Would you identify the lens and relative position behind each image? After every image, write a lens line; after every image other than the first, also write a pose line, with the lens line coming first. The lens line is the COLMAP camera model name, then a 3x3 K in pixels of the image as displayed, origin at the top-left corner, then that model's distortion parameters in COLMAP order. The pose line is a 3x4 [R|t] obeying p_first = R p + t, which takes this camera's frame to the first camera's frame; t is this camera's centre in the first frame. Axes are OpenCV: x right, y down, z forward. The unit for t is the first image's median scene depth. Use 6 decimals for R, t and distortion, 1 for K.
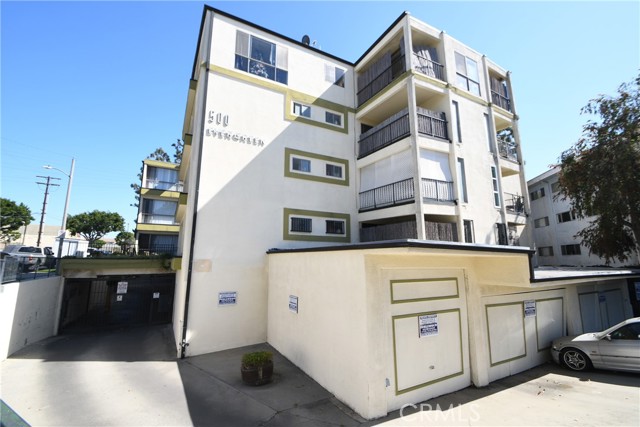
lens RADIAL K [[280.7, 0, 315.5], [0, 280.7, 212.1], [0, 0, 1]] dist [0.004666, -0.013140]
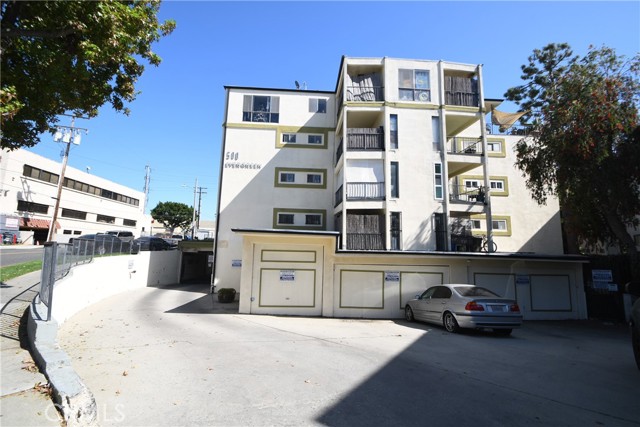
lens RADIAL K [[280.7, 0, 315.5], [0, 280.7, 212.1], [0, 0, 1]] dist [0.004666, -0.013140]
pose [[0.907312, -0.034761, -0.419019, 0.685050], [0.049931, 0.998432, 0.025288, -0.018644], [0.417483, -0.043866, 0.907625, -0.269622]]
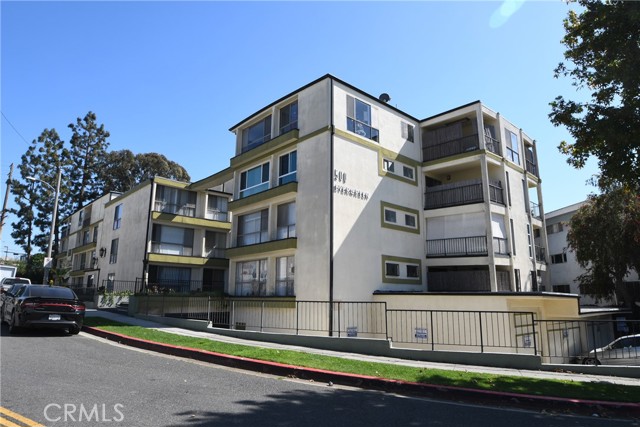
lens RADIAL K [[407.5, 0, 320.0], [0, 407.5, 213.5], [0, 0, 1]] dist [-0.037742, 0.001195]
pose [[0.967532, 0.059506, 0.245646, -0.729595], [-0.052083, 0.997971, -0.036611, -0.102376], [-0.247326, 0.022628, 0.968668, -0.521934]]
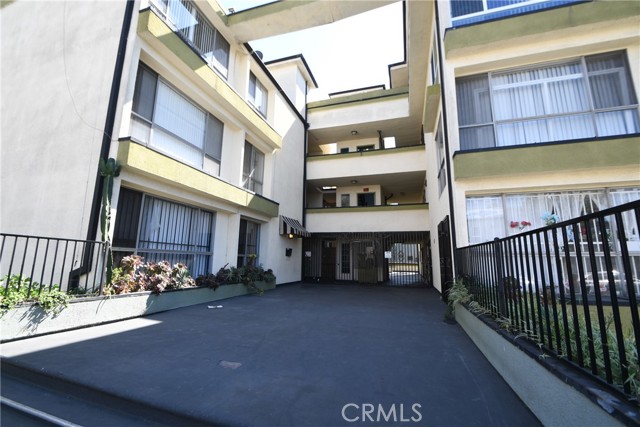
lens RADIAL K [[280.7, 0, 315.5], [0, 280.7, 212.1], [0, 0, 1]] dist [0.004666, -0.013140]
pose [[0.729346, 0.131513, 0.671386, -1.108038], [-0.130190, 0.990097, -0.052513, 0.155245], [-0.671643, -0.049108, 0.739245, 1.186034]]
